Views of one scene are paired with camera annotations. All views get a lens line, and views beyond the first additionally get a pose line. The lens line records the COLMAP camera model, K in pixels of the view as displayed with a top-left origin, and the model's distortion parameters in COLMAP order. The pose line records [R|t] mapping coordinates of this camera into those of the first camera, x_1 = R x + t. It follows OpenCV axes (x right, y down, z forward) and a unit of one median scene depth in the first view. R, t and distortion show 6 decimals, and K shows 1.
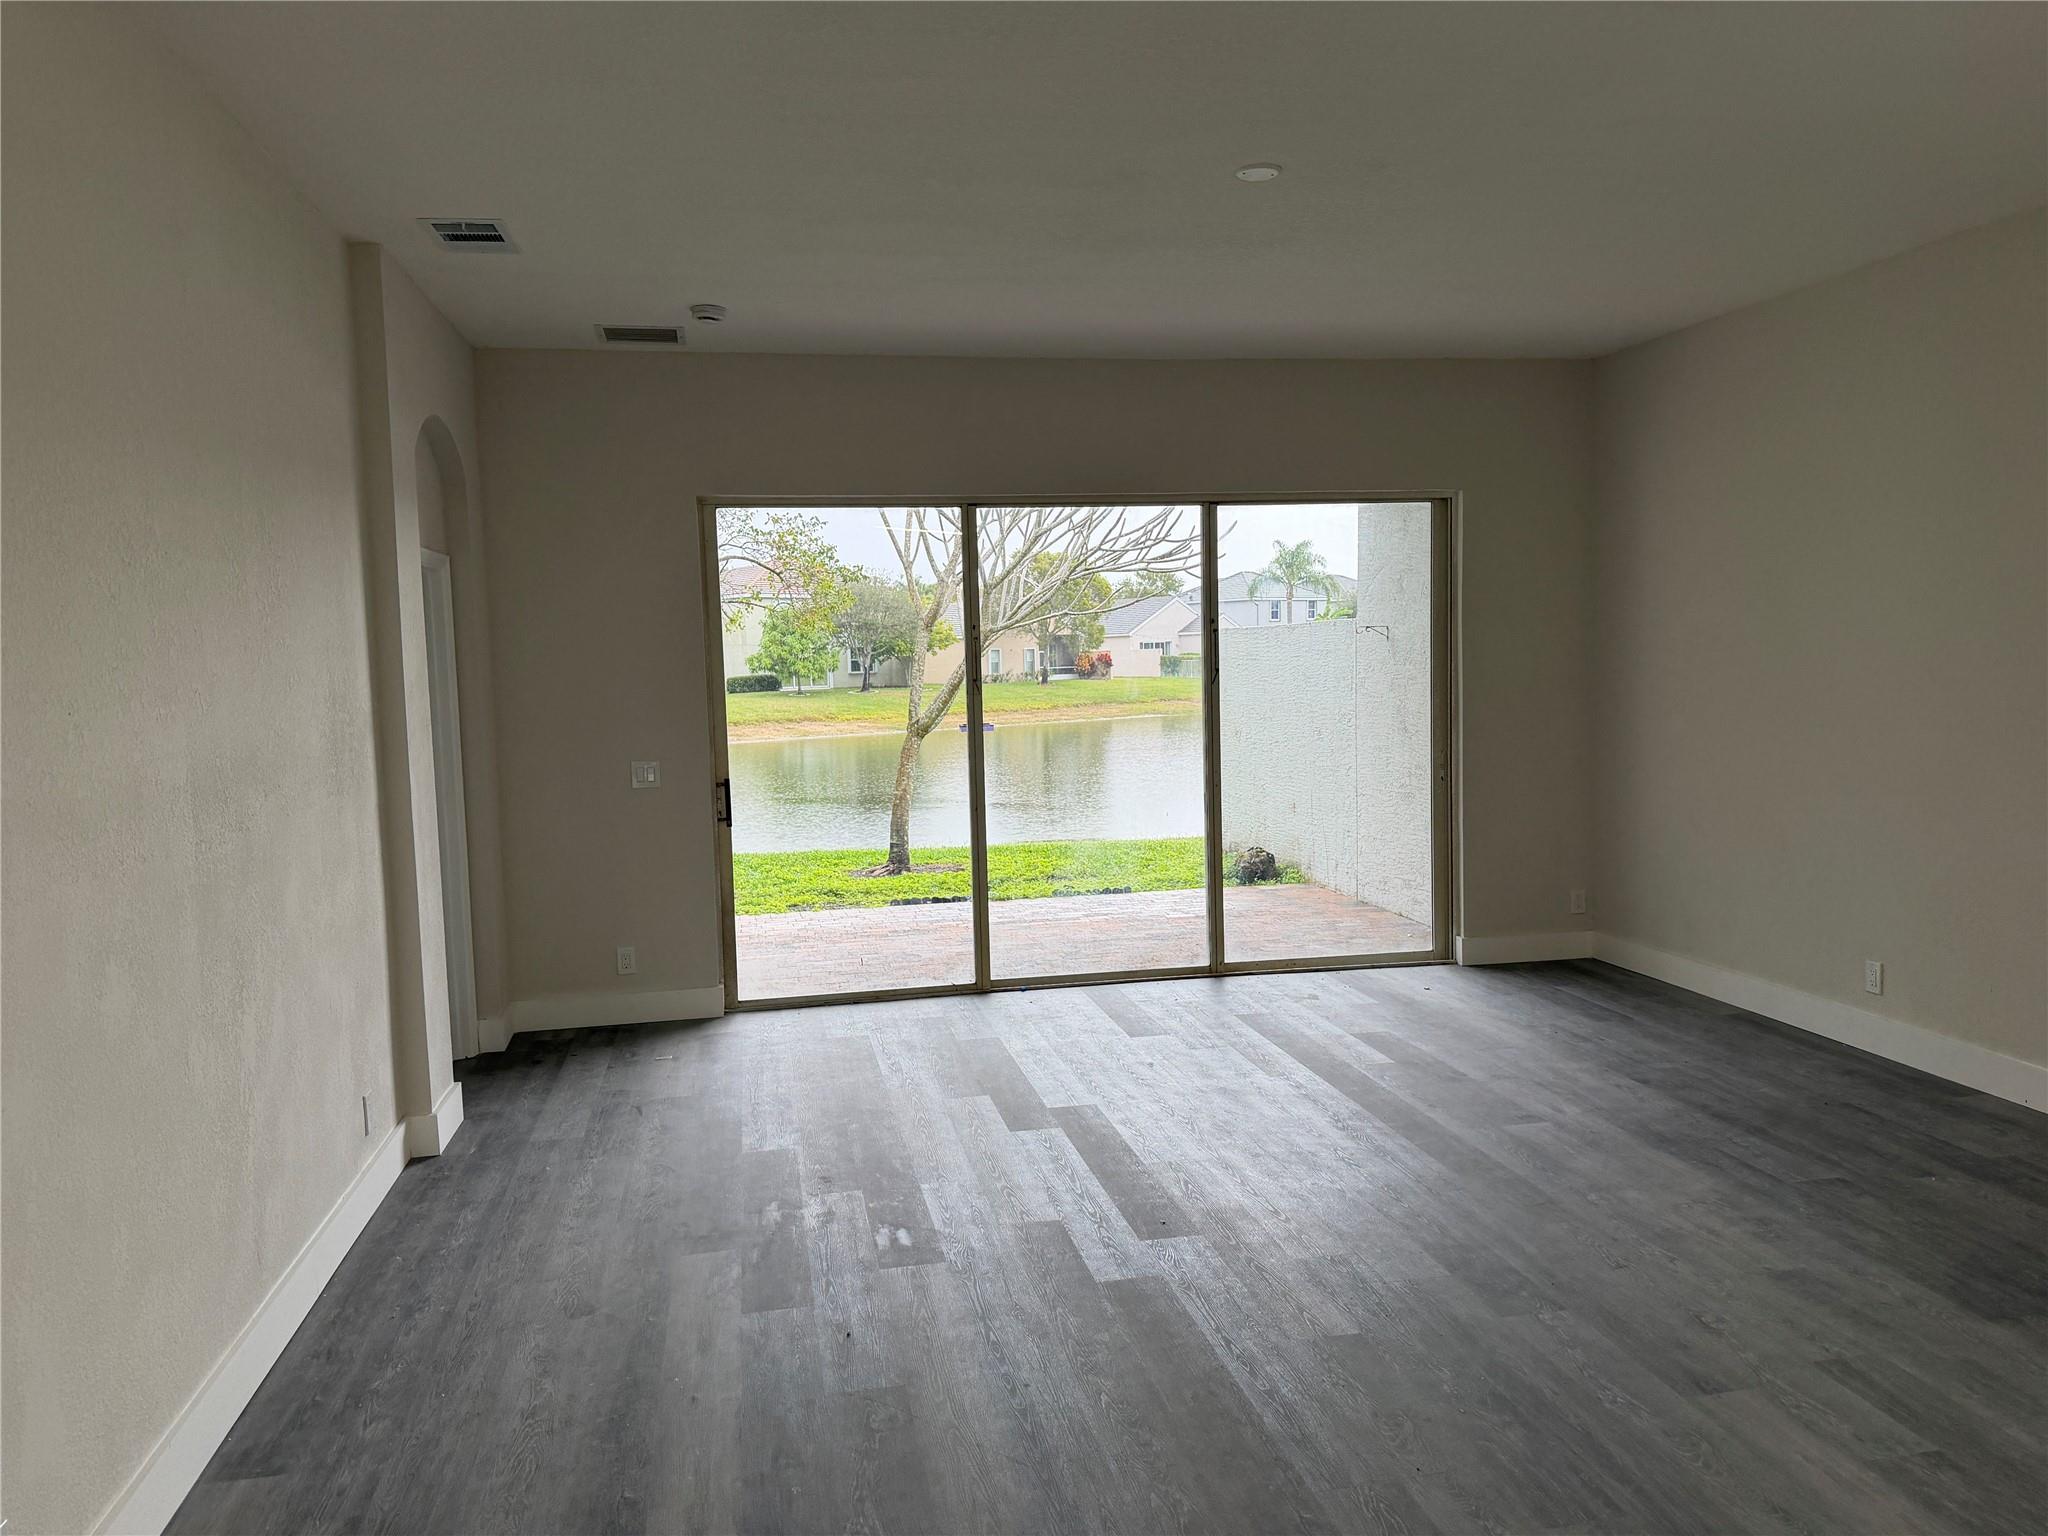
lens RADIAL K [[1483.1, 0, 1024.0], [0, 1483.1, 768.0], [0, 0, 1]] dist [0.045644, -0.077020]
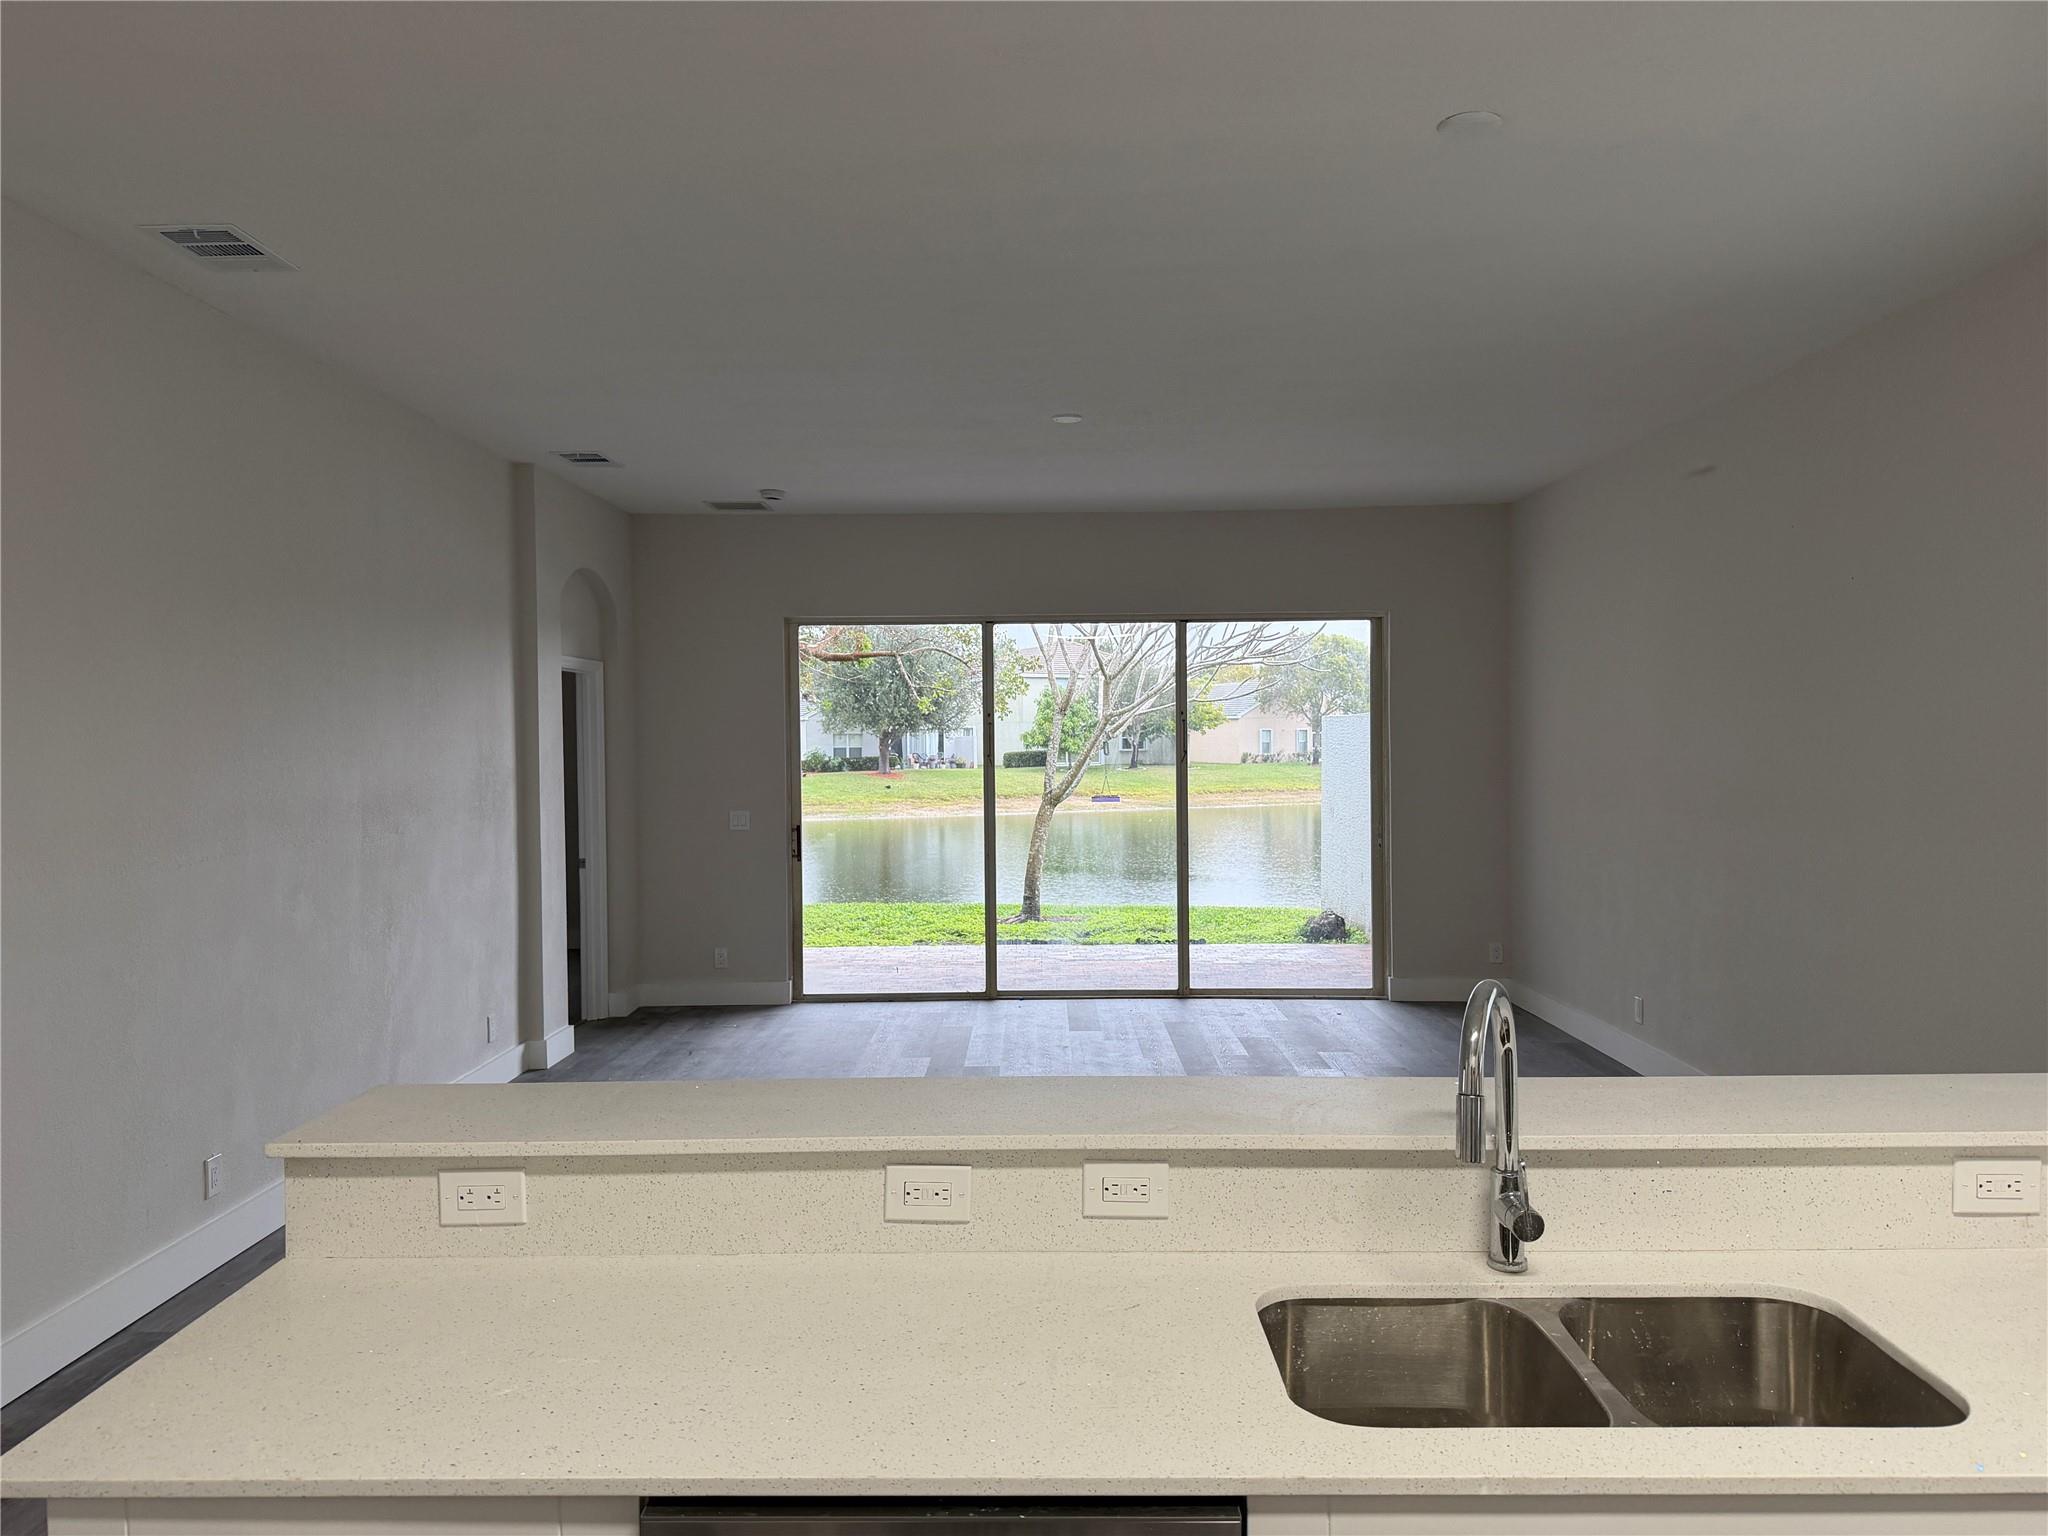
lens RADIAL K [[1483.4, 0, 1024.0], [0, 1483.4, 768.0], [0, 0, 1]] dist [0.090080, -0.001279]
pose [[0.980519, 0.021481, -0.195246, 0.161765], [-0.031688, 0.998281, -0.049305, 0.009052], [0.193851, 0.054531, 0.979514, -0.174458]]
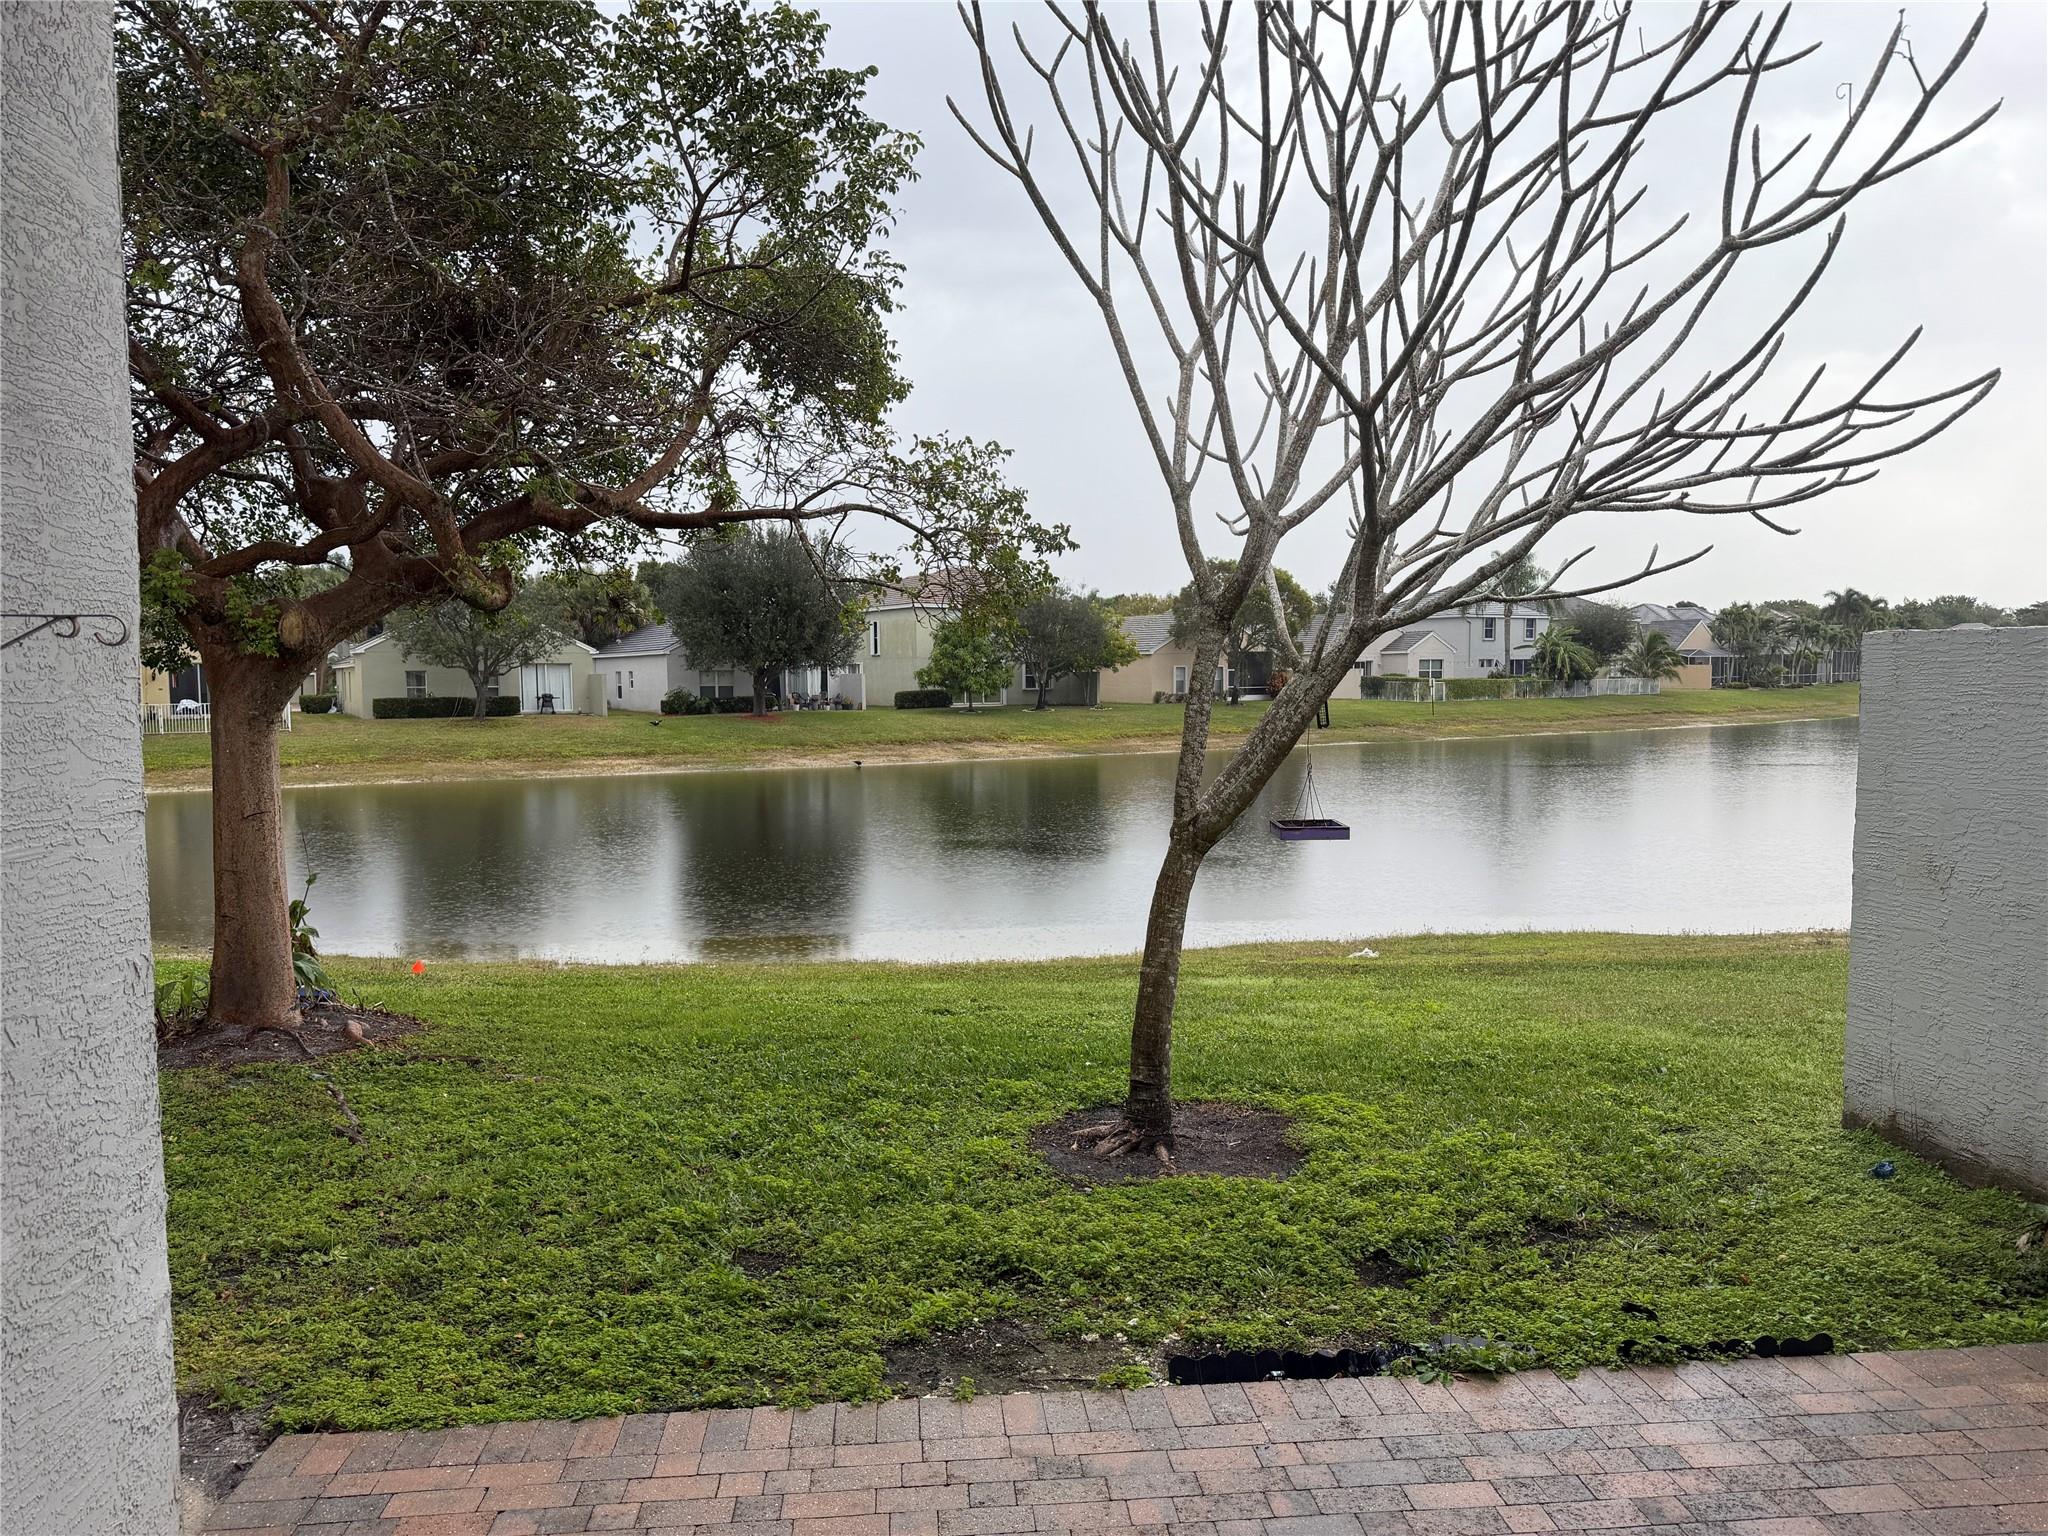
lens RADIAL K [[1462.8, 0, 1025.4], [0, 1462.8, 712.5], [0, 0, 1]] dist [0.131595, -0.154925]
pose [[0.993321, 0.021245, -0.113412, -0.109754], [-0.026630, 0.998578, -0.046180, -0.063331], [0.112270, 0.048891, 0.992474, 0.793686]]
